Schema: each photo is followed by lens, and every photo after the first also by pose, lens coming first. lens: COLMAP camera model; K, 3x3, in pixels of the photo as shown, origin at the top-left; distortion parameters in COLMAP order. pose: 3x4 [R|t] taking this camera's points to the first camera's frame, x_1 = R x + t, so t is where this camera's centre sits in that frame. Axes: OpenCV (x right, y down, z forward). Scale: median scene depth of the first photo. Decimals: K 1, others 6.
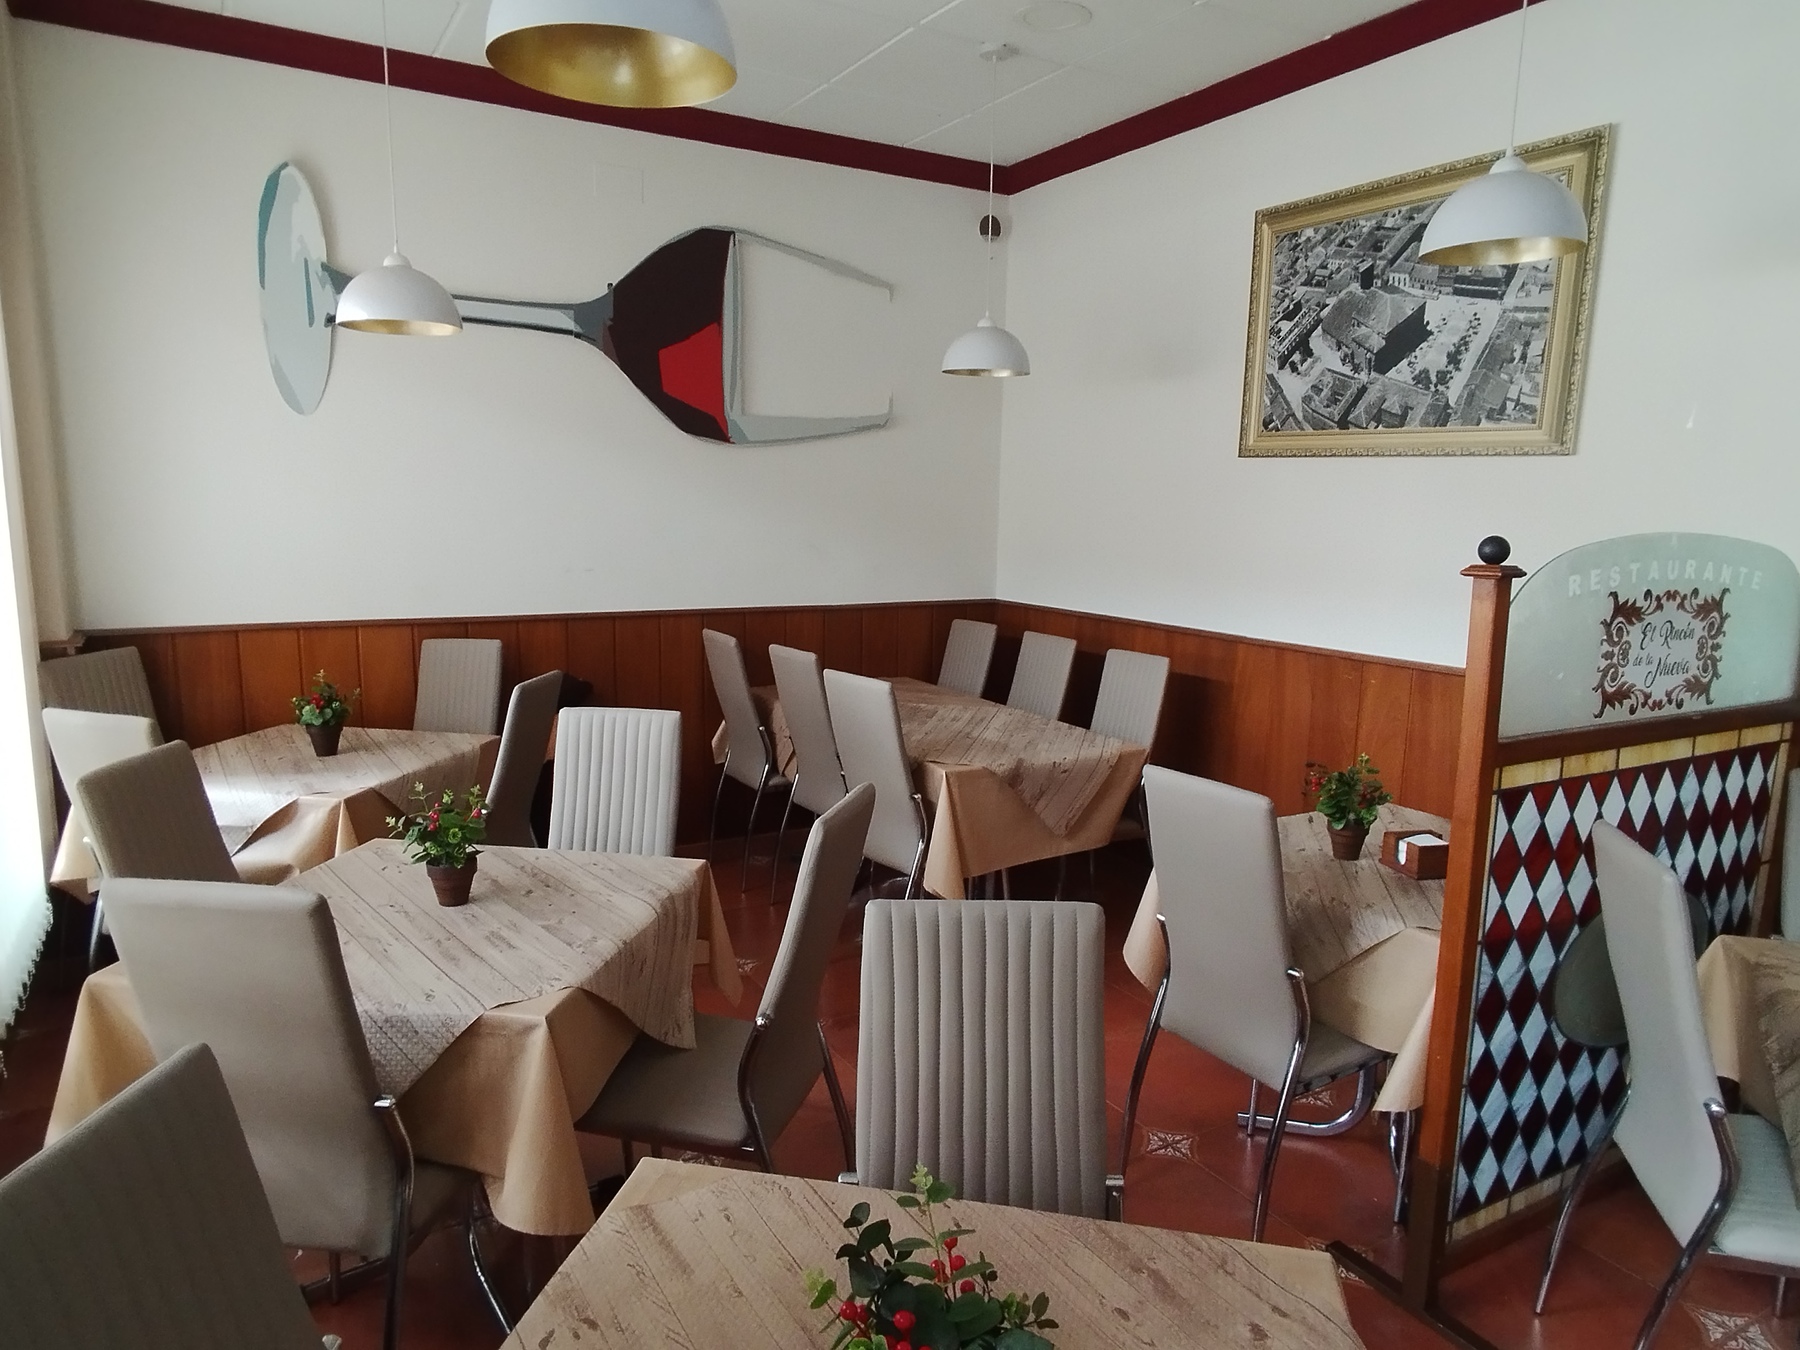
lens RADIAL K [[1114.7, 0, 903.7], [0, 1114.7, 682.7], [0, 0, 1]] dist [0.003473, 0.010270]
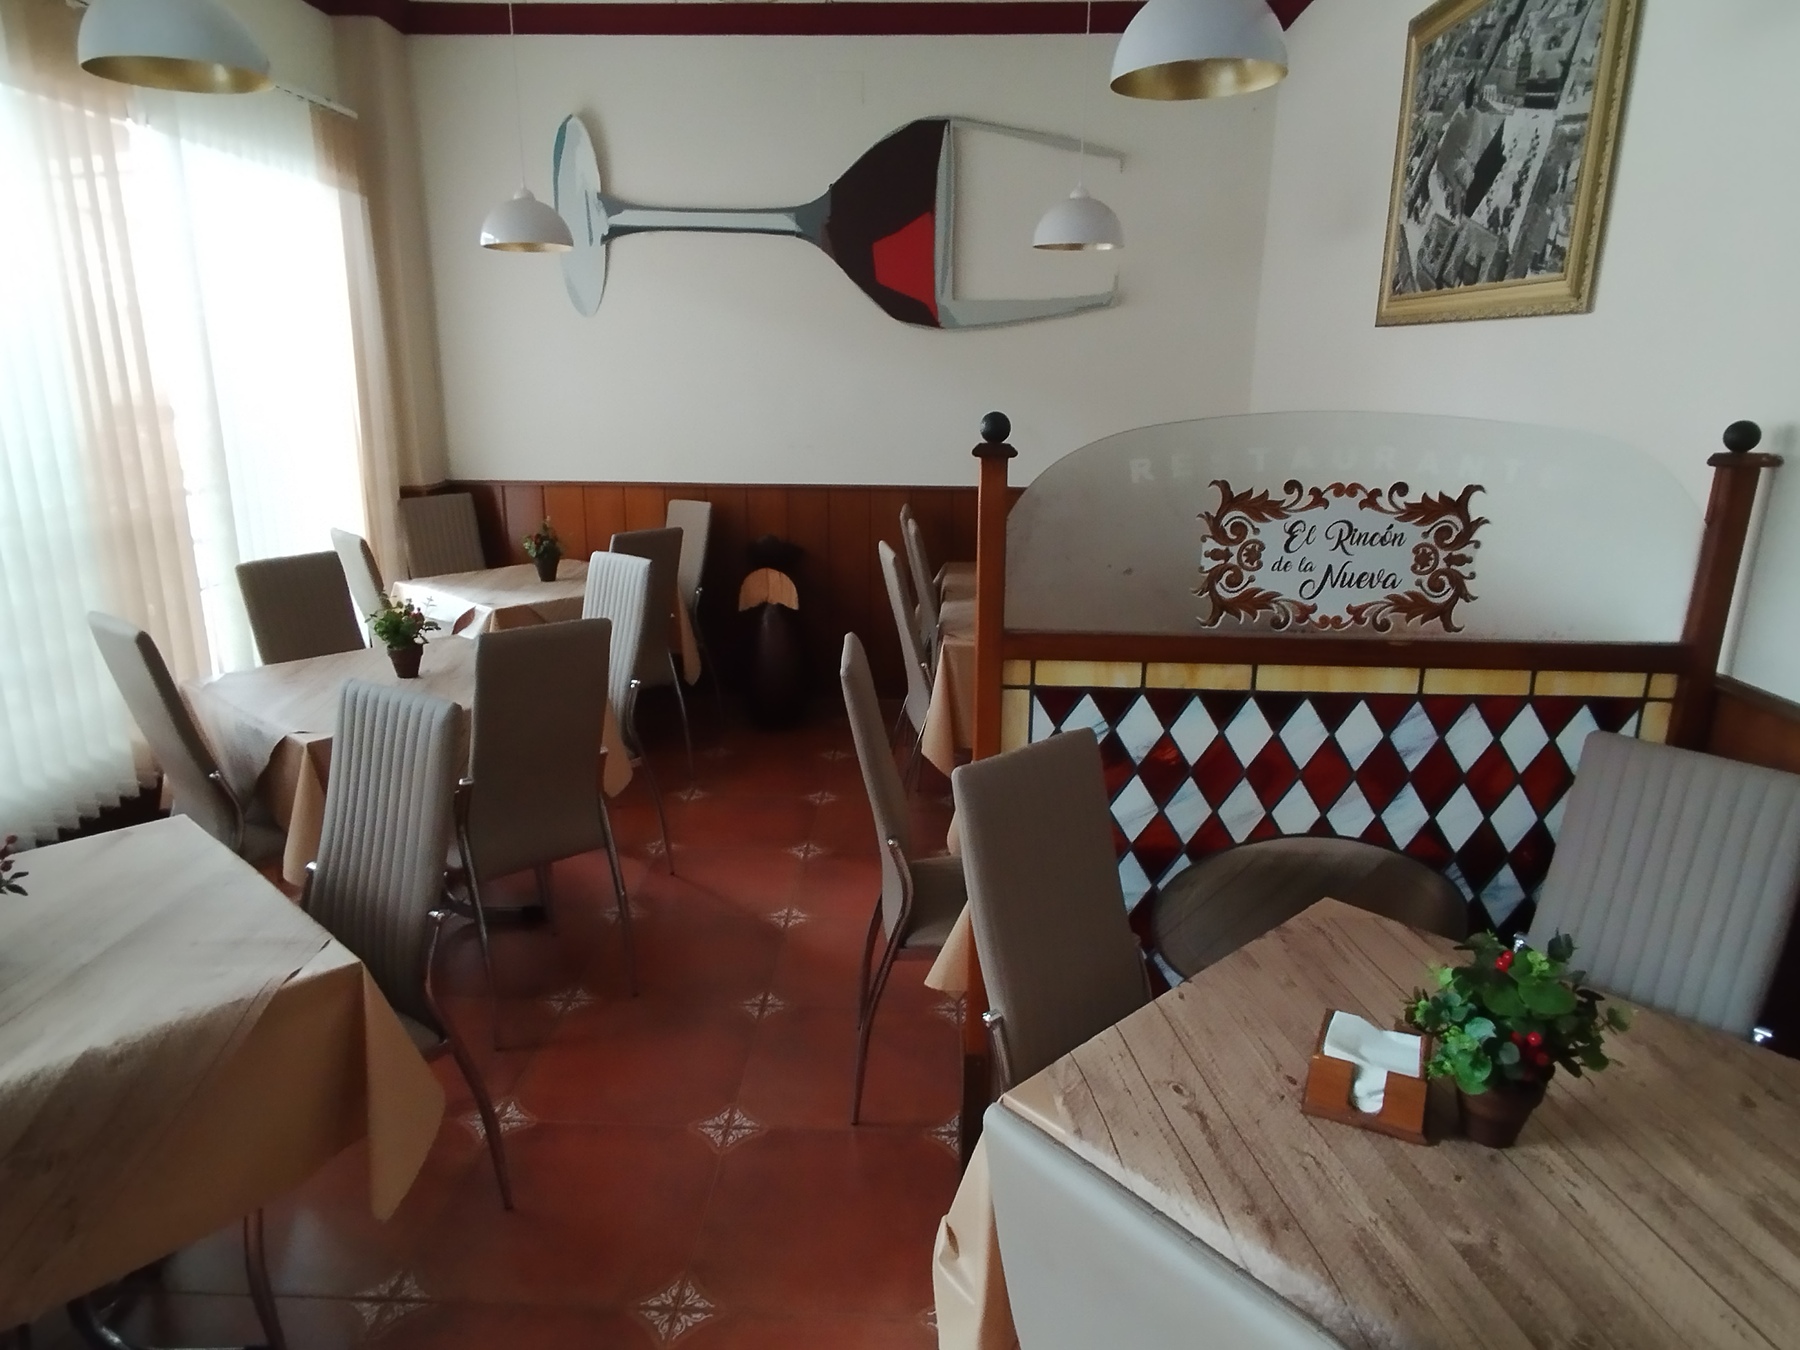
lens RADIAL K [[1114.7, 0, 897.1], [0, 1114.7, 672.2], [0, 0, 1]] dist [0.003473, 0.010270]
pose [[0.854185, 0.123905, -0.504991, 0.589831], [-0.079186, 0.990863, 0.109177, -0.005909], [0.513905, -0.053269, 0.856192, 0.085317]]
